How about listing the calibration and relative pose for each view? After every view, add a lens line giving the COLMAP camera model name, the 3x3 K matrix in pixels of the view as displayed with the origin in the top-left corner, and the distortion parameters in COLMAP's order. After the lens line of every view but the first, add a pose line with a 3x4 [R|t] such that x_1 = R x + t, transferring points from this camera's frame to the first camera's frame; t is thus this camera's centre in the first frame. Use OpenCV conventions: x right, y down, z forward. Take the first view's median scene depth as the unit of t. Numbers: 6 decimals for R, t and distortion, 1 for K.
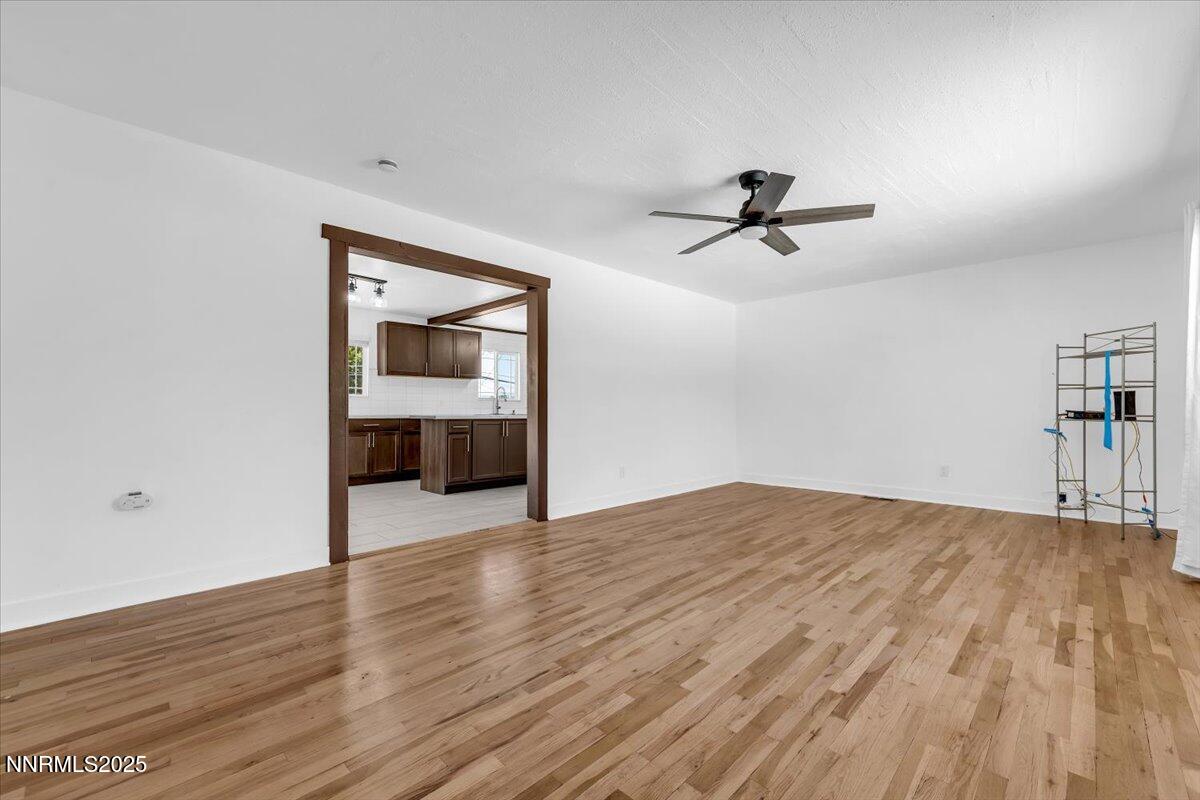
lens RADIAL K [[519.8, 0, 608.0], [0, 519.8, 399.2], [0, 0, 1]] dist [0.003860, 0.000216]
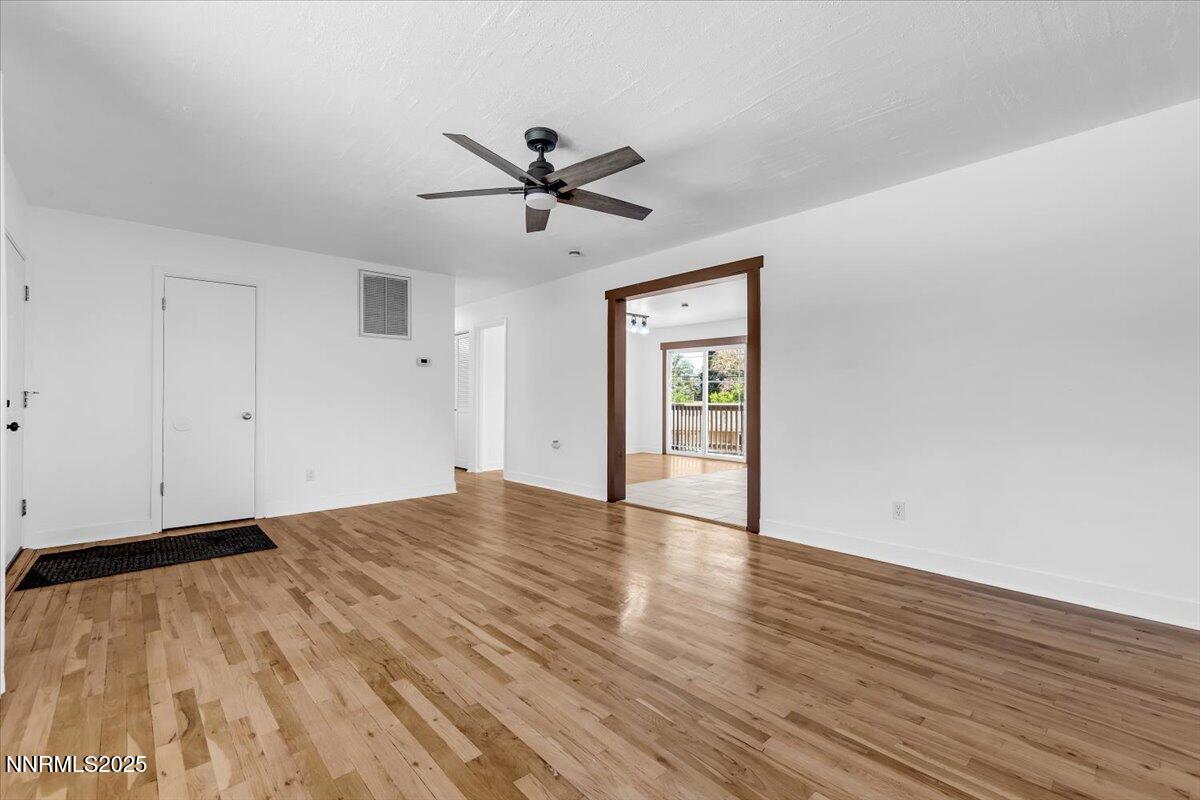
lens RADIAL K [[519.8, 0, 608.0], [0, 519.8, 399.2], [0, 0, 1]] dist [0.003860, 0.000216]
pose [[-0.077566, -0.003617, -0.996981, 1.269052], [0.015295, 0.999871, -0.004818, 0.010415], [0.996870, -0.015622, -0.077501, 1.336968]]
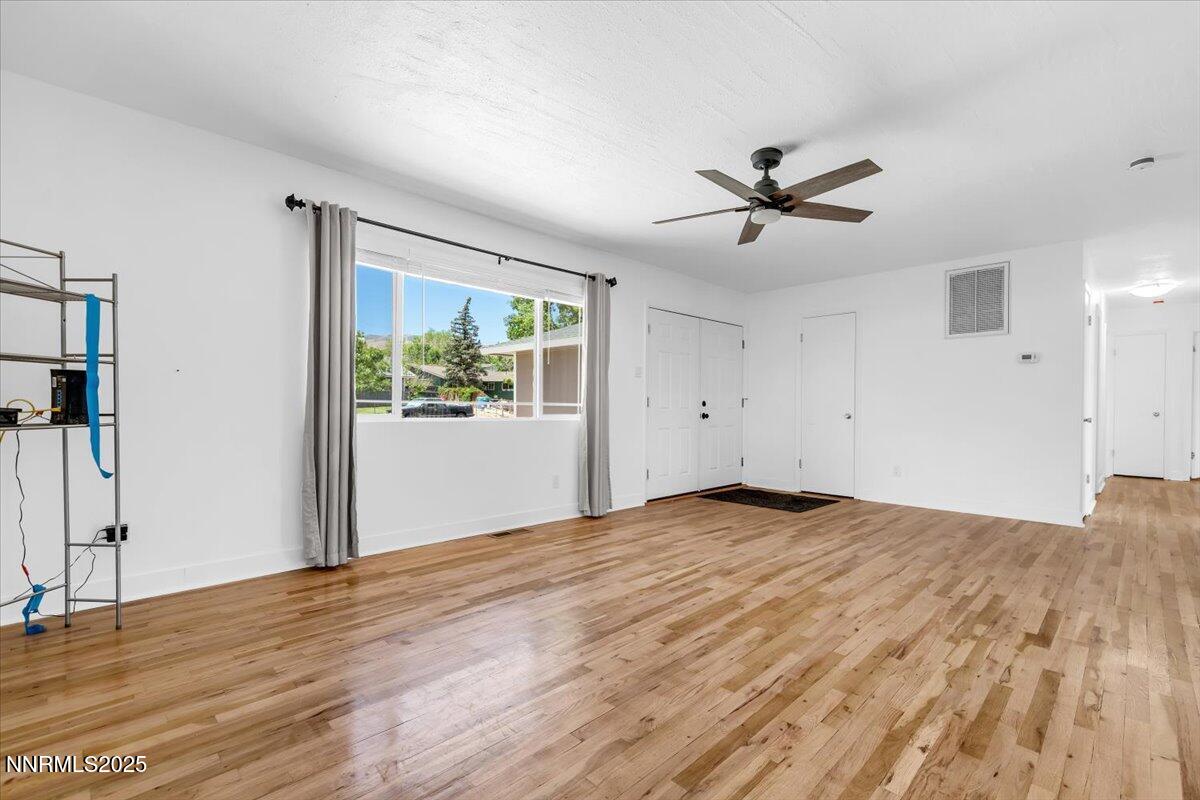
lens RADIAL K [[519.8, 0, 608.0], [0, 519.8, 399.2], [0, 0, 1]] dist [0.003860, 0.000216]
pose [[-0.999404, -0.007744, 0.033633, 0.595266], [-0.008596, 0.999643, -0.025280, 0.032687], [-0.033425, -0.025554, -0.999114, 2.208830]]
